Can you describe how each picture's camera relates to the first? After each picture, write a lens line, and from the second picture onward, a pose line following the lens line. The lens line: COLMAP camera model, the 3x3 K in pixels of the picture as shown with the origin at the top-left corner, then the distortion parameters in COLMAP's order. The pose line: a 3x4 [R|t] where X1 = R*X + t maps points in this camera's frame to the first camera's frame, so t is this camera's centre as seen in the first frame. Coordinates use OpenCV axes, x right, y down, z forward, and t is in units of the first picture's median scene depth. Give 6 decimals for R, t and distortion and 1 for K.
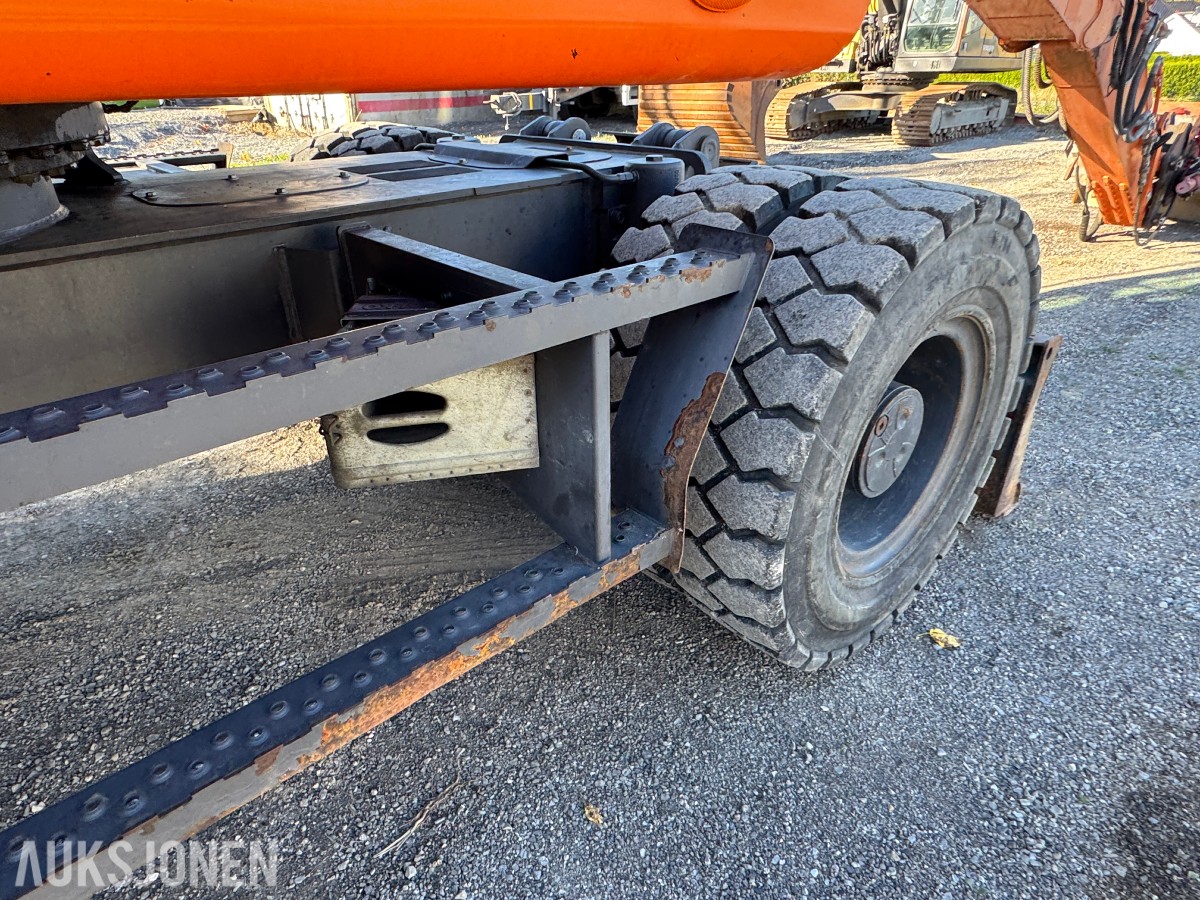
lens RADIAL K [[711.1, 0, 588.9], [0, 711.1, 454.3], [0, 0, 1]] dist [-0.004952, 0.001366]
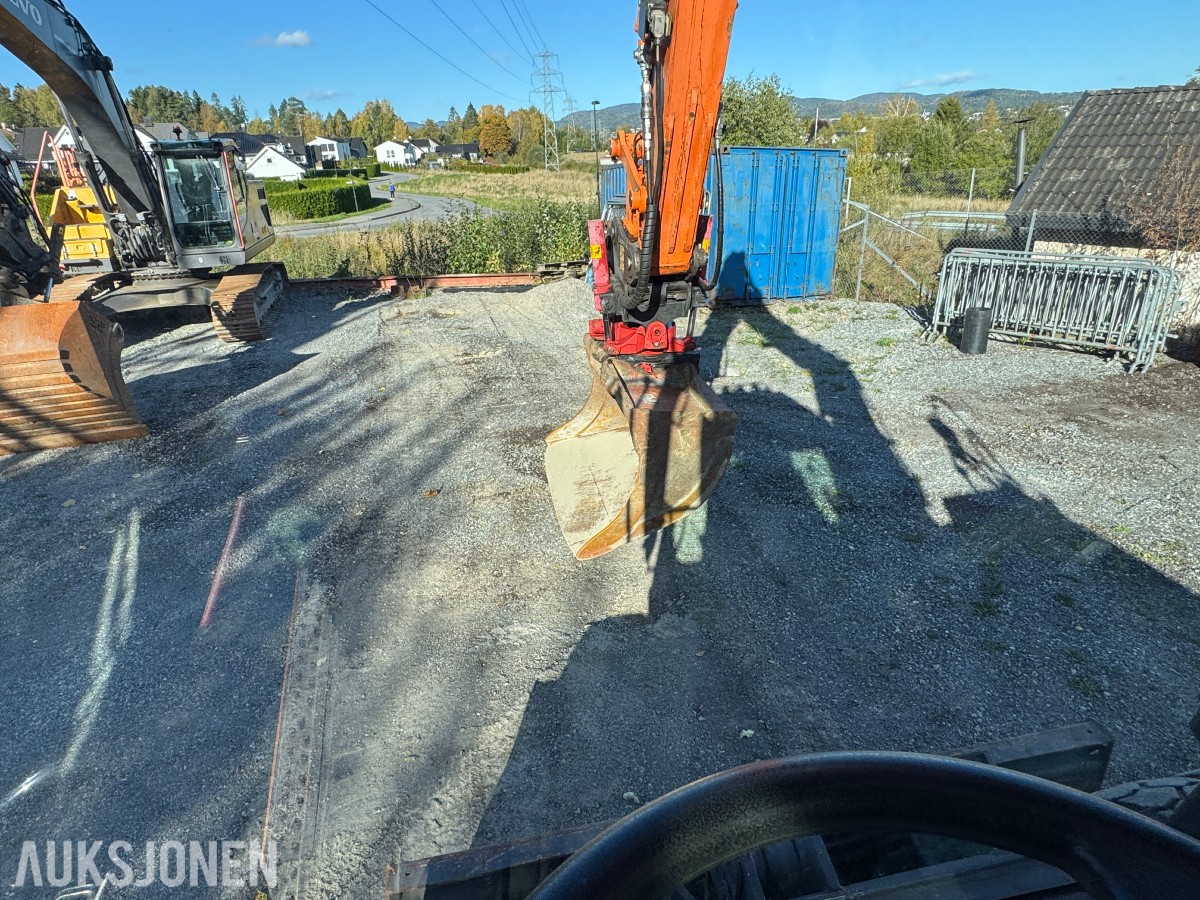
lens RADIAL K [[711.1, 0, 603.3], [0, 711.1, 453.3], [0, 0, 1]] dist [-0.004952, 0.001366]
pose [[0.502297, -0.332175, 0.798347, -0.097941], [0.432948, 0.895818, 0.100333, -0.177123], [-0.748502, 0.295245, 0.593781, 0.116785]]
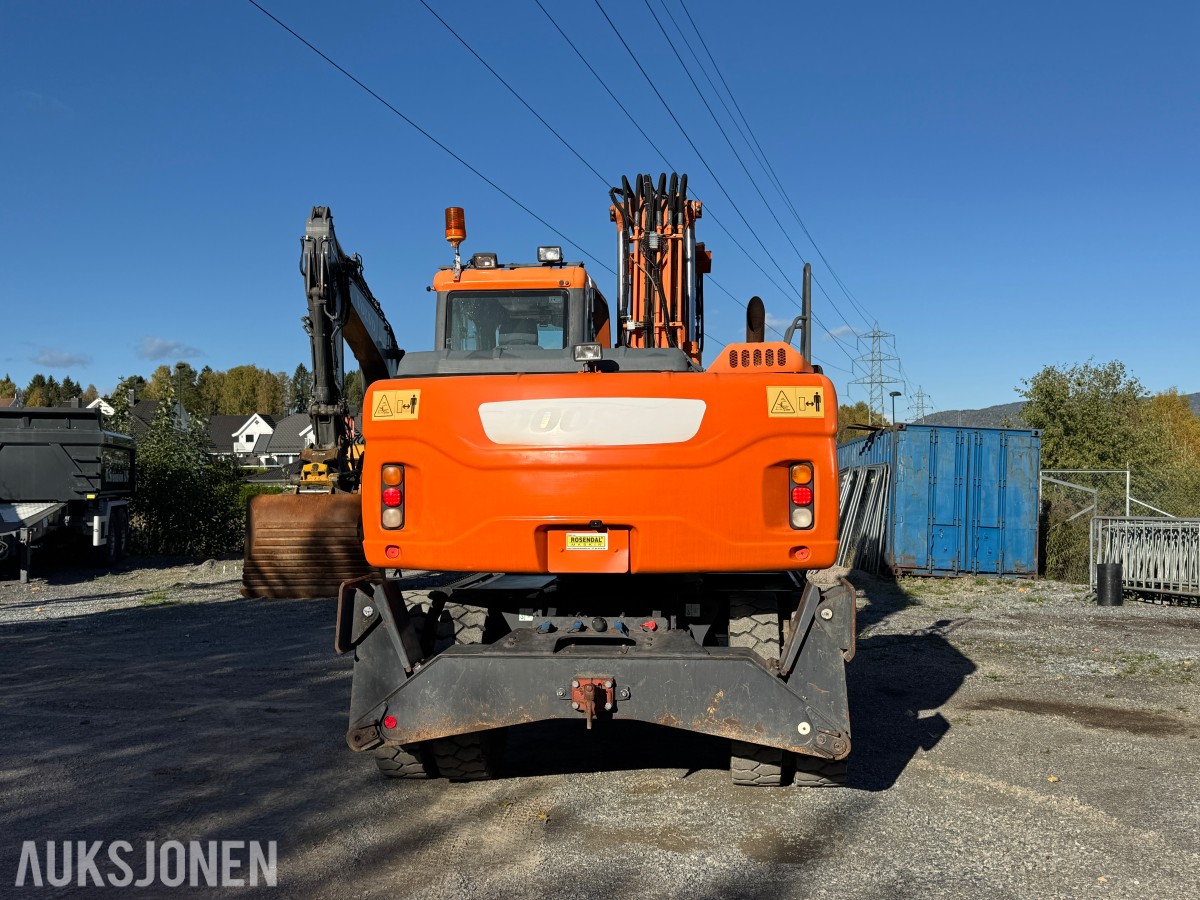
lens RADIAL K [[1192.0, 0, 603.1], [0, 1192.0, 457.1], [0, 0, 1]] dist [0.103253, 0.000000]
pose [[0.740219, 0.030306, 0.671683, -0.546391], [0.308491, 0.872321, -0.379328, 0.156454], [-0.597419, 0.487994, 0.636359, -0.340854]]
